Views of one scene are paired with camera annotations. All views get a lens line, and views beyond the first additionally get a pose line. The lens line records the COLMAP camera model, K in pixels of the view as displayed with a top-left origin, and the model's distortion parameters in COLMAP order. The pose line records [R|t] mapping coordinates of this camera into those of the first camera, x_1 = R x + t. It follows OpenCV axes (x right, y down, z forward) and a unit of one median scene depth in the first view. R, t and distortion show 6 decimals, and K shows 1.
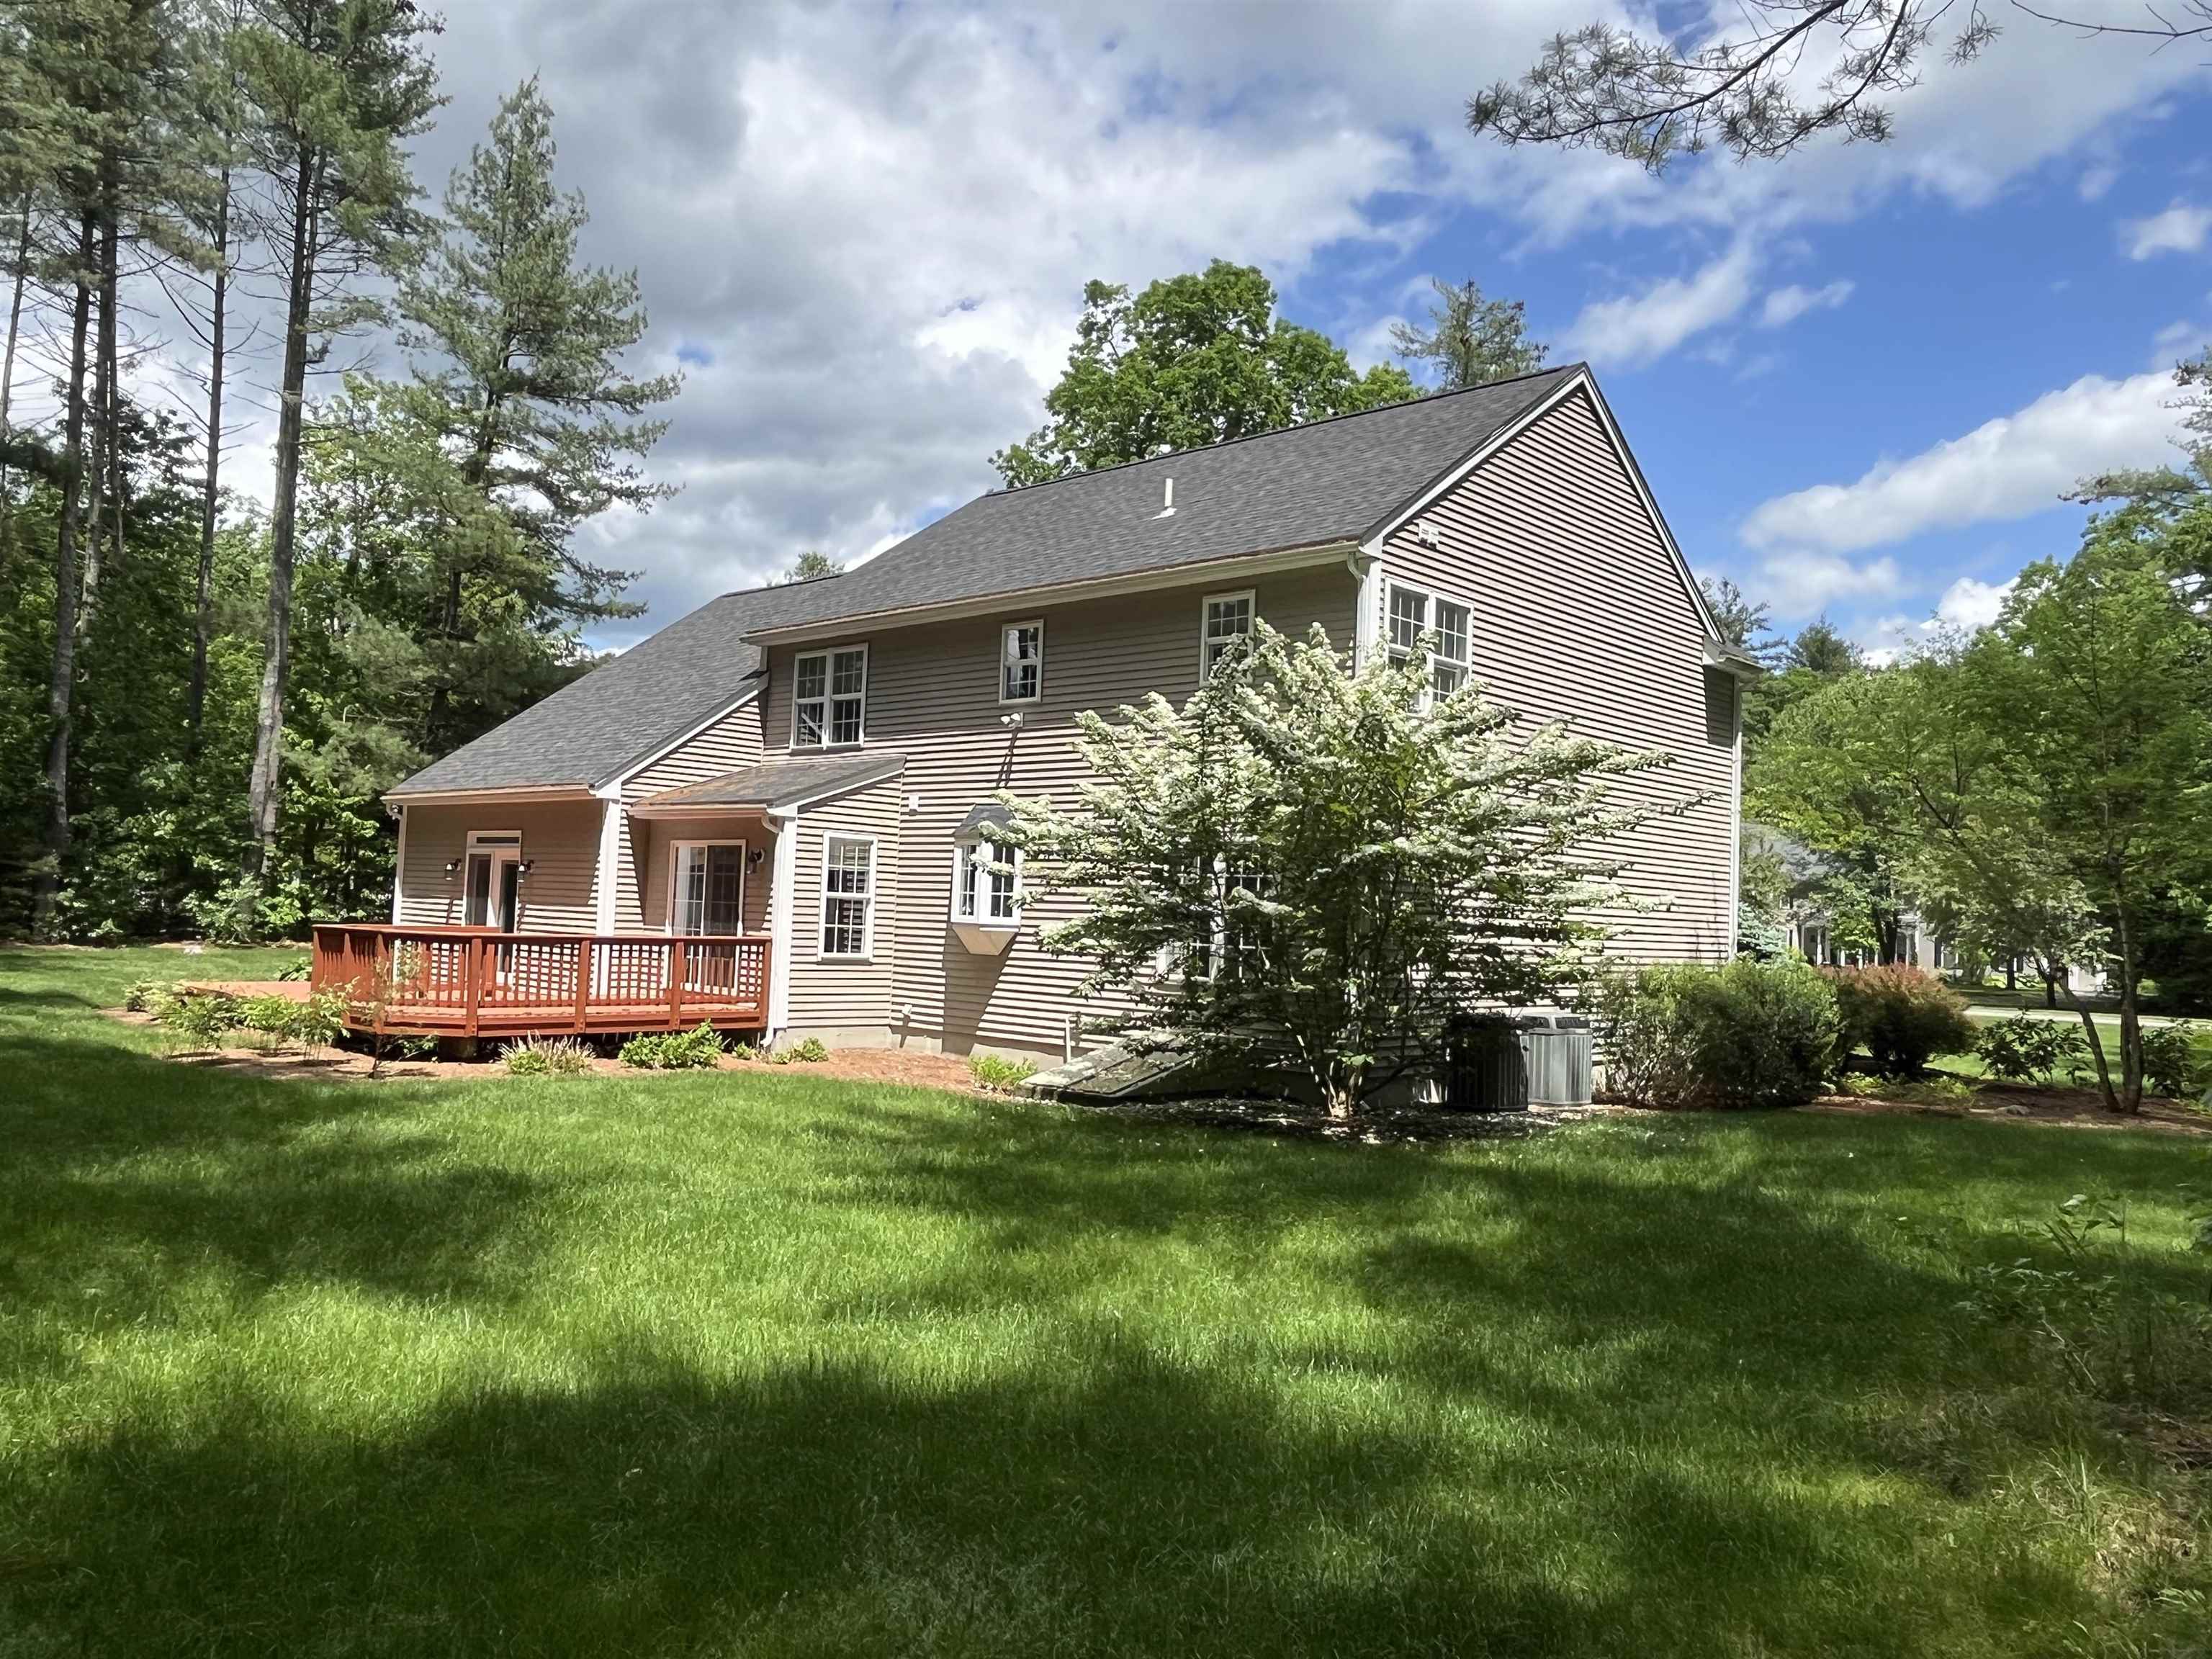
lens RADIAL K [[1638.8, 0, 1107.3], [0, 1638.8, 829.0], [0, 0, 1]] dist [-0.003150, 0.004587]
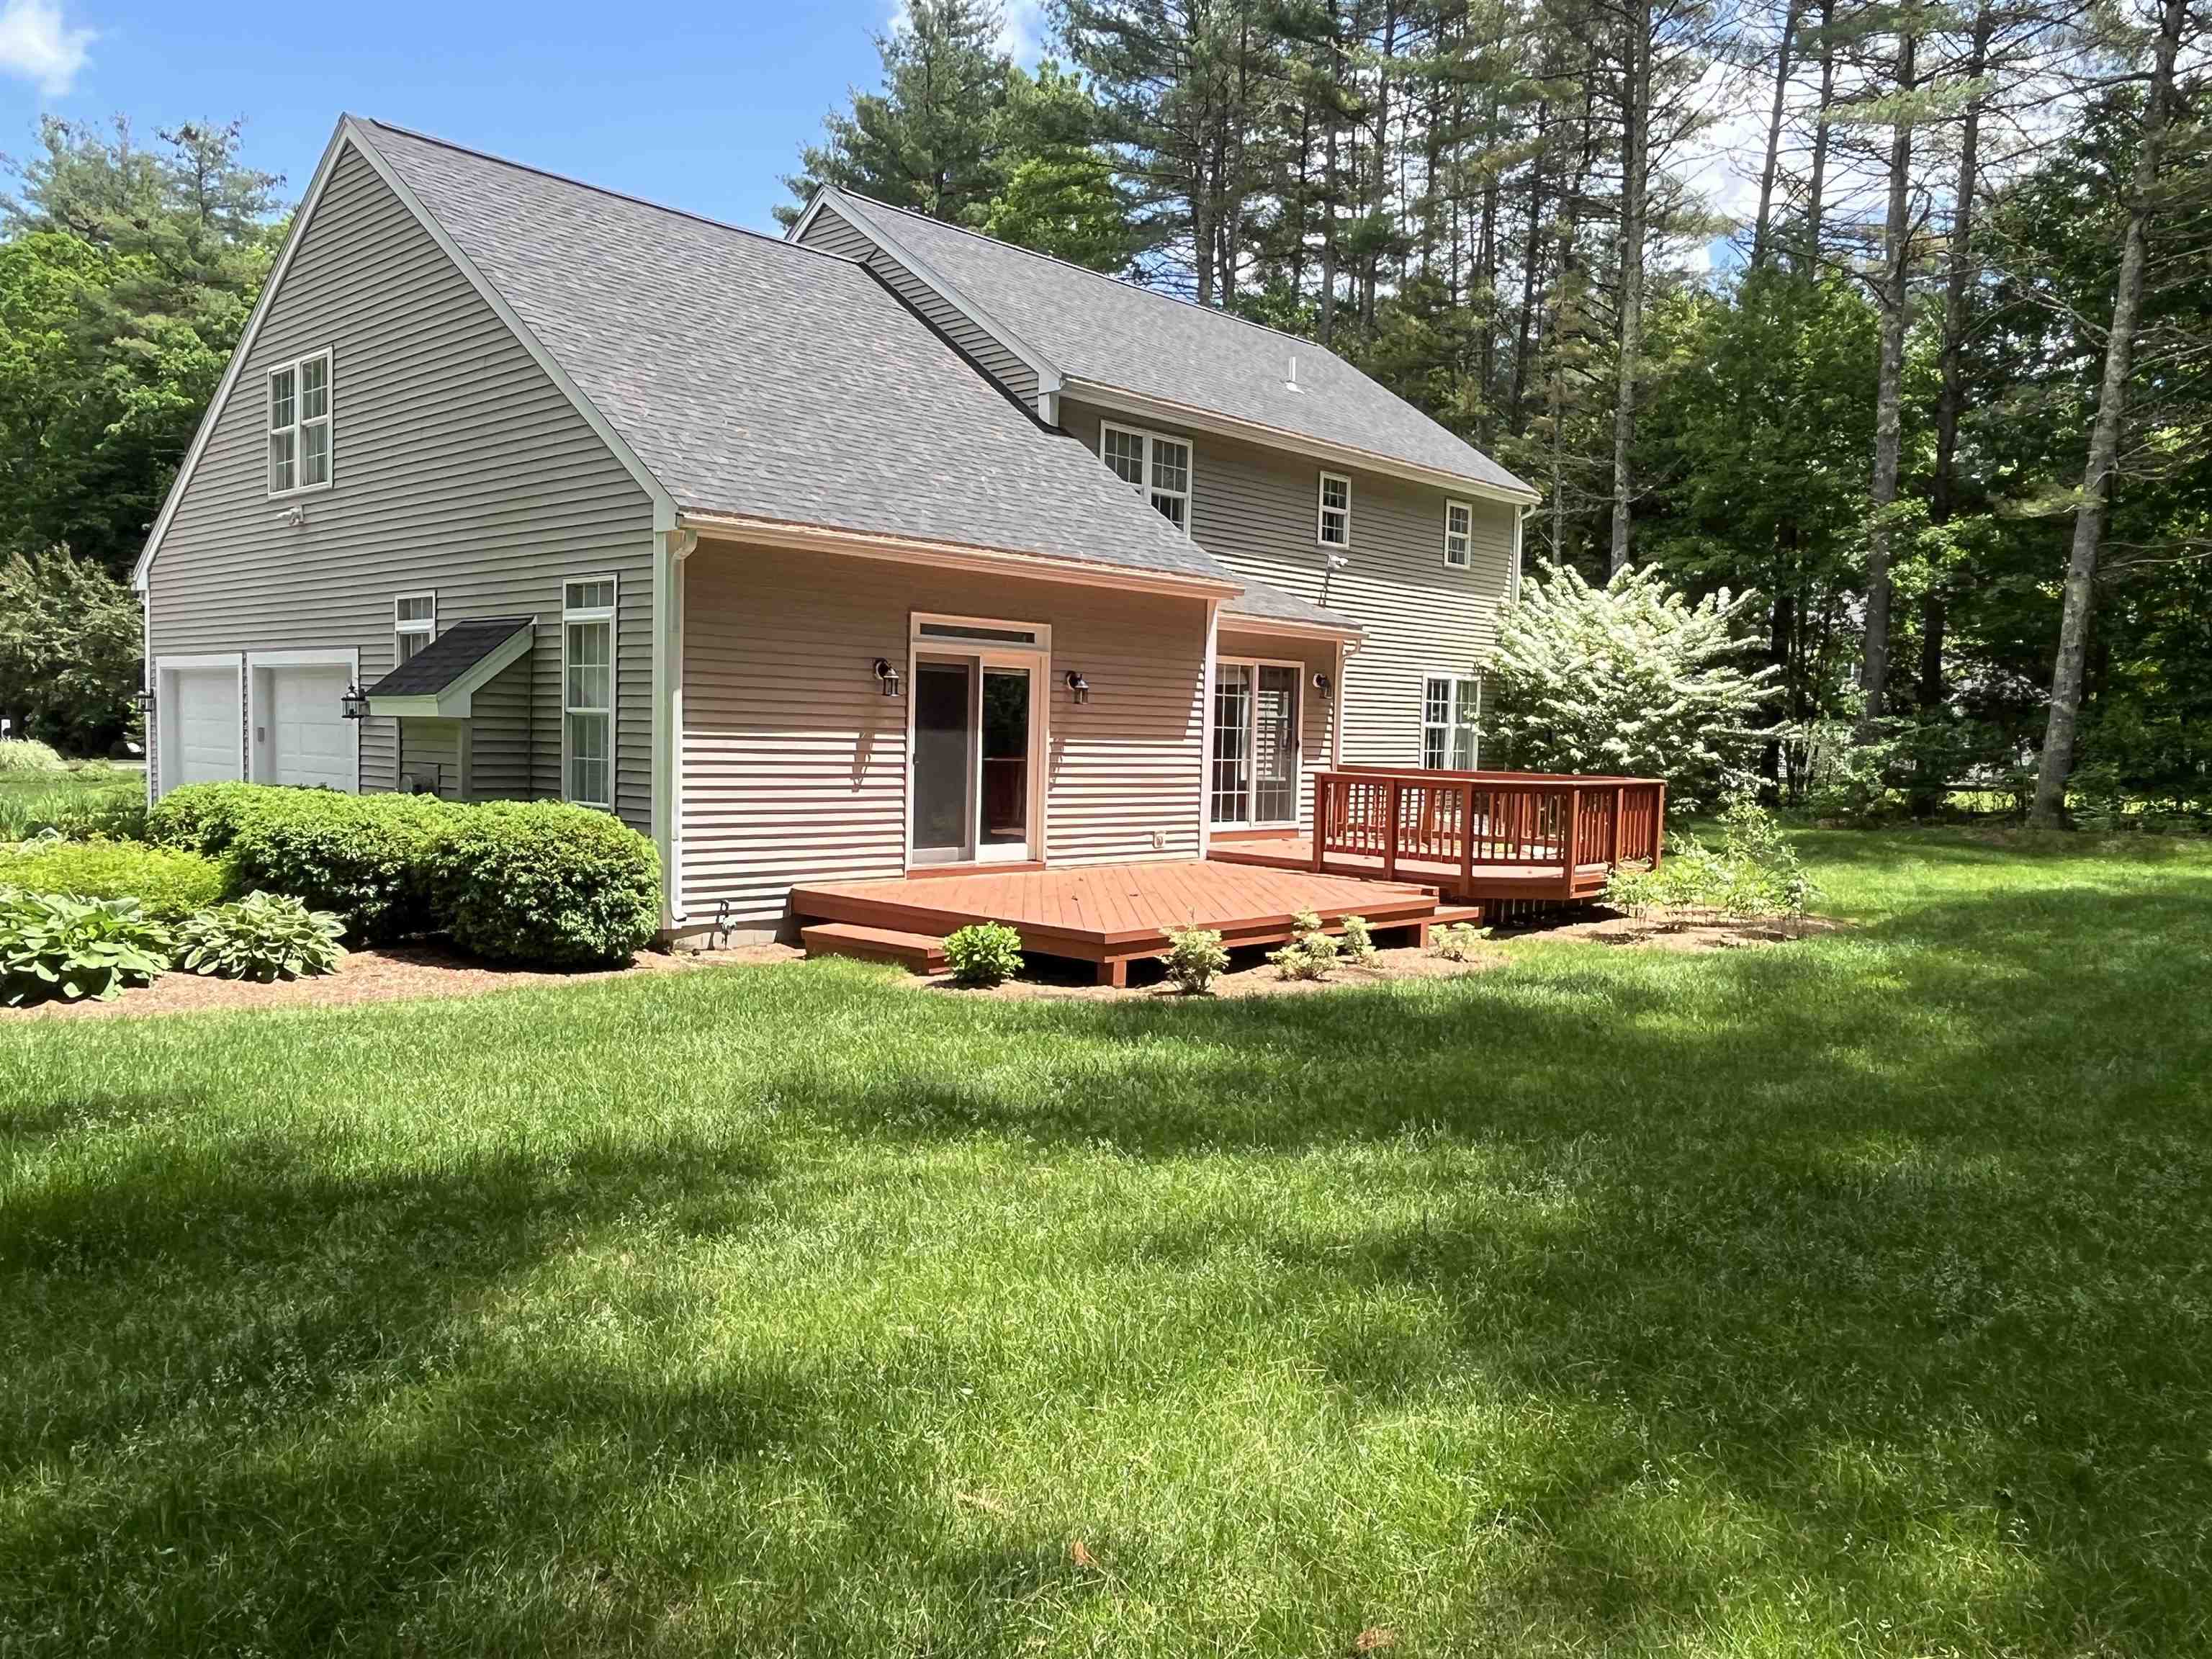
lens RADIAL K [[1638.8, 0, 1113.9], [0, 1638.8, 832.4], [0, 0, 1]] dist [-0.003150, 0.004587]
pose [[-0.018824, -0.106610, 0.994123, -1.187721], [-0.086979, 0.990704, 0.104597, 0.014157], [-0.996032, -0.084499, -0.027922, 1.148613]]
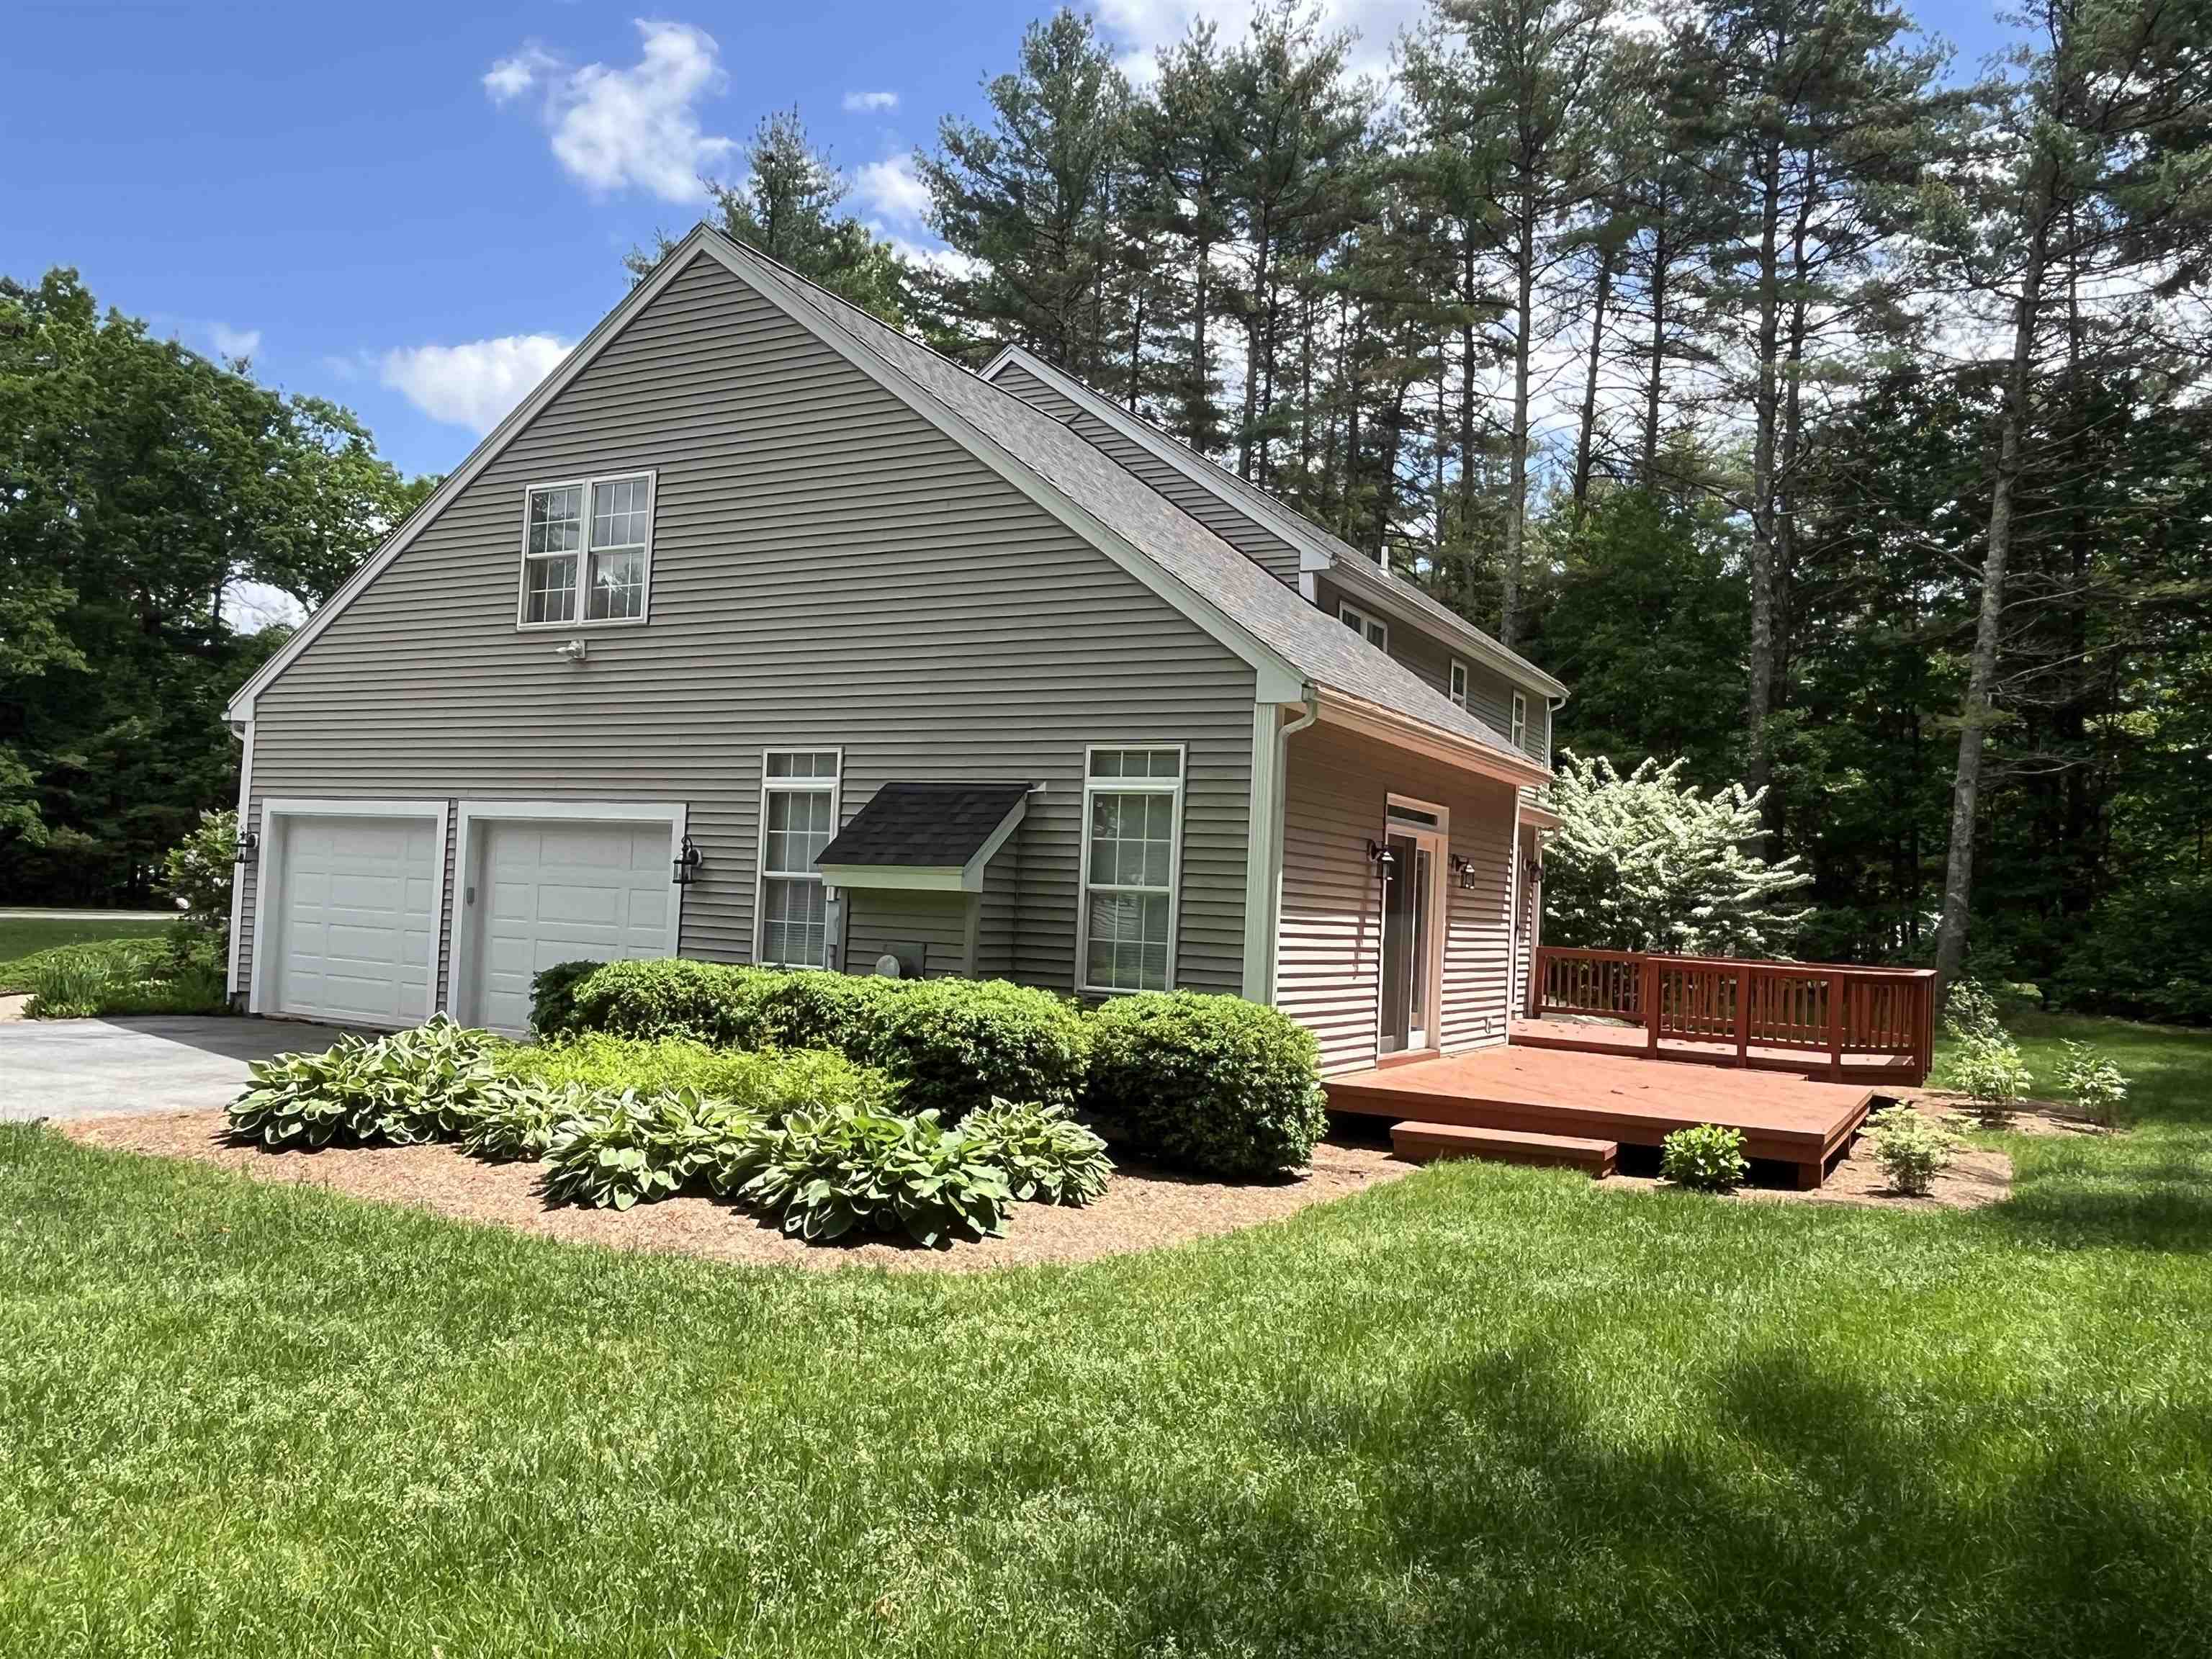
lens RADIAL K [[1638.8, 0, 1103.4], [0, 1638.8, 832.9], [0, 0, 1]] dist [-0.003150, 0.004587]
pose [[-0.252665, -0.014475, 0.967446, -1.106249], [-0.117570, 0.992938, -0.015849, 0.043065], [-0.960384, -0.117747, -0.252583, 1.506858]]
